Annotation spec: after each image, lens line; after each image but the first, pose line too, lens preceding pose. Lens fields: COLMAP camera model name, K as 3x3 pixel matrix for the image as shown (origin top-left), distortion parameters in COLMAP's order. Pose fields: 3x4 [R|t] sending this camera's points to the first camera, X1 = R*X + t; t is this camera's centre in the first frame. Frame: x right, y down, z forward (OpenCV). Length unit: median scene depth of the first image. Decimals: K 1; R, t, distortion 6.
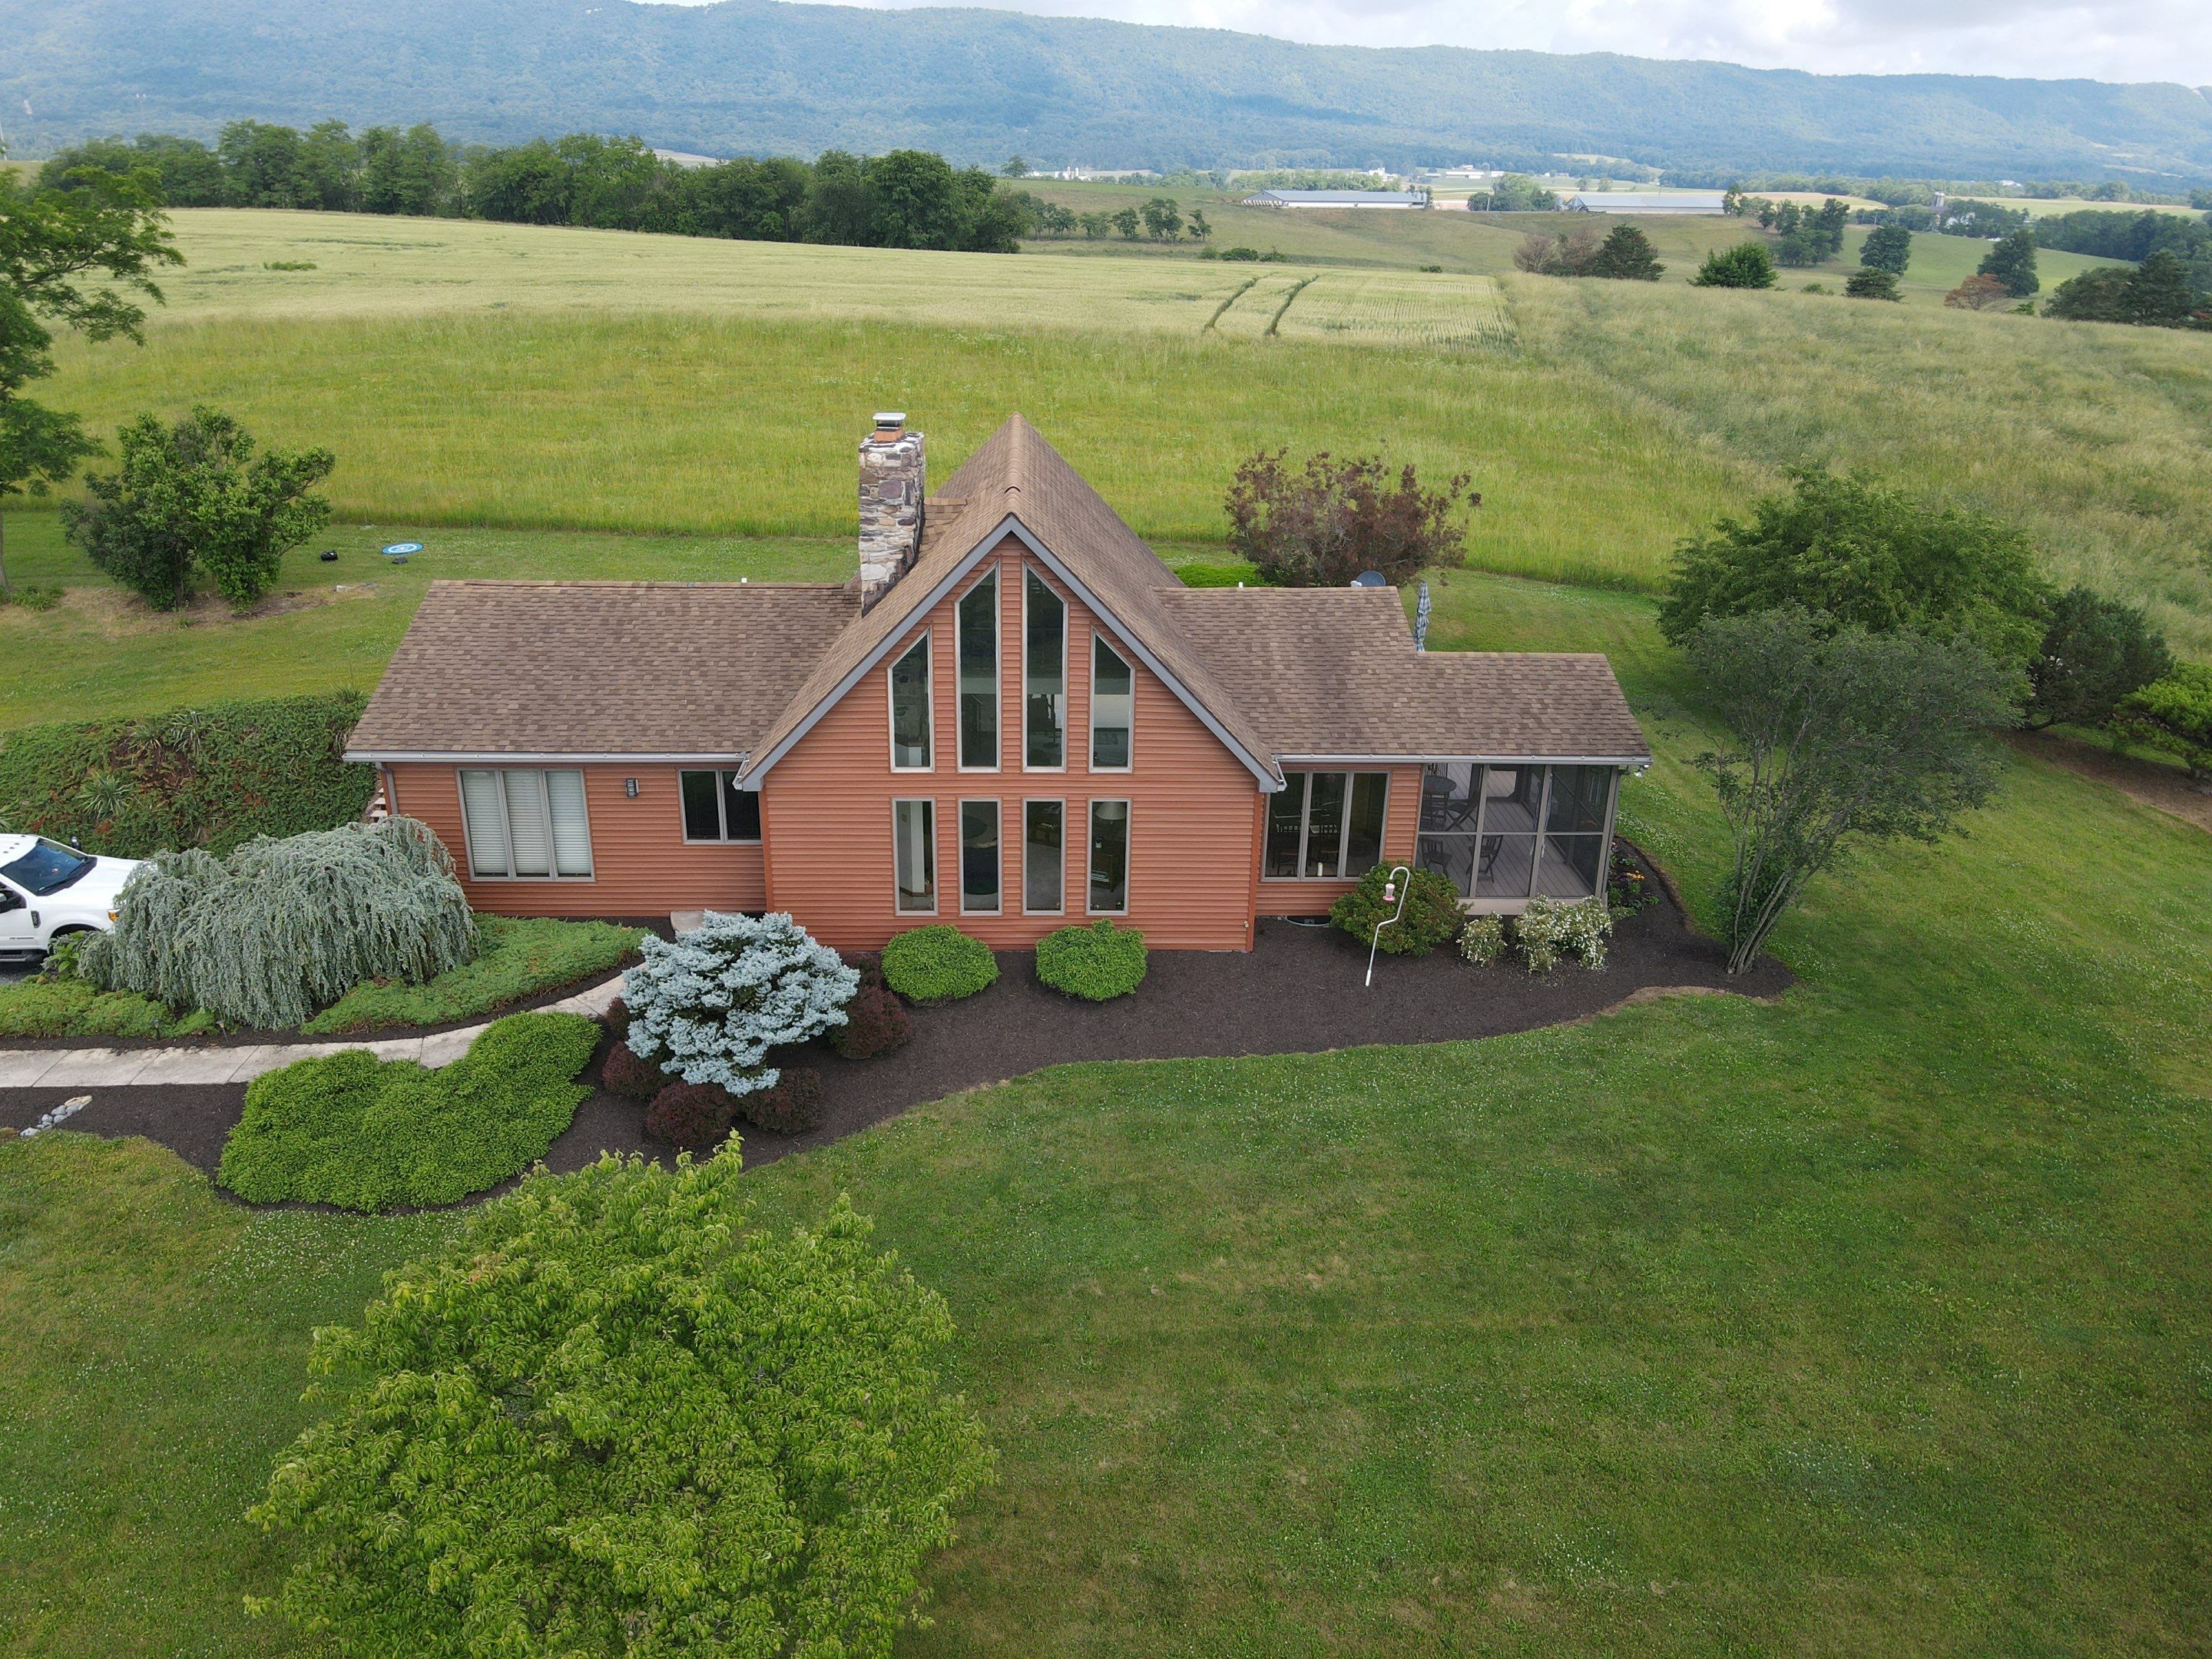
lens RADIAL K [[1621.1, 0, 1092.5], [0, 1621.1, 836.0], [0, 0, 1]] dist [0.015626, 0.002230]
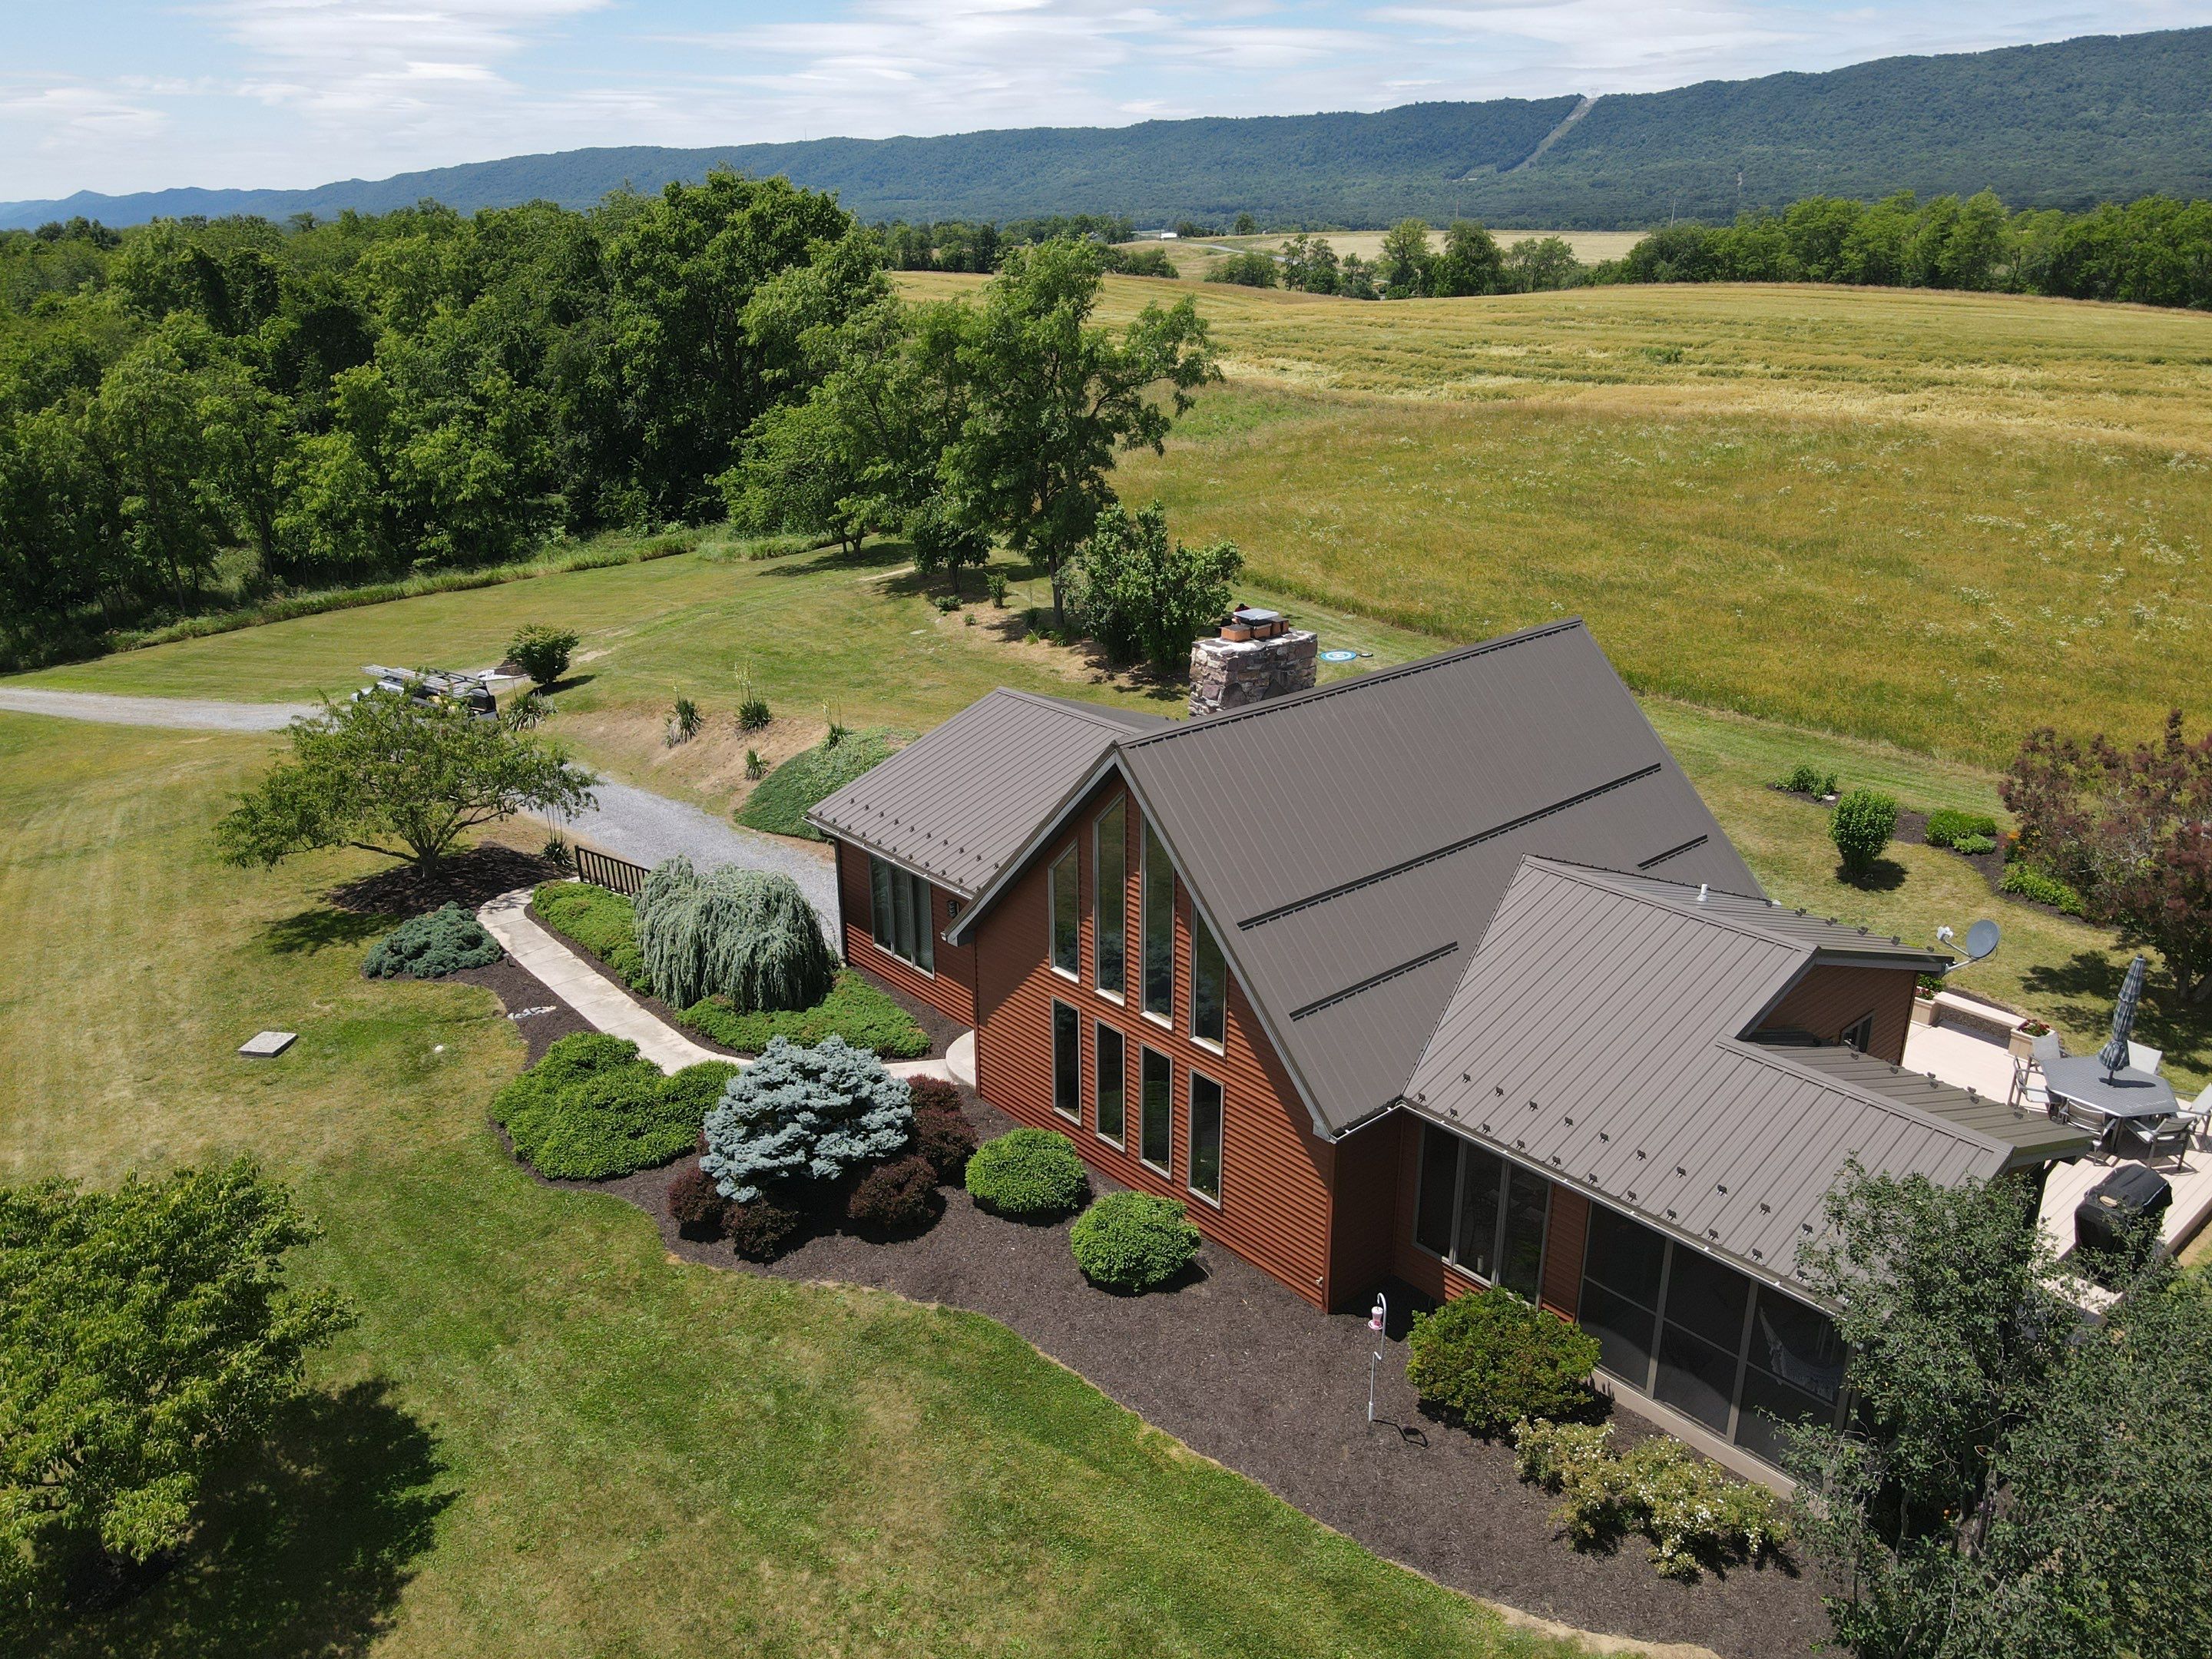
lens RADIAL K [[1621.1, 0, 1100.5], [0, 1621.1, 830.5], [0, 0, 1]] dist [0.015626, 0.002230]
pose [[0.627300, 0.250865, -0.737266, 0.347394], [-0.275651, 0.956934, 0.091074, -0.125344], [0.728362, 0.146097, 0.669436, 0.198626]]
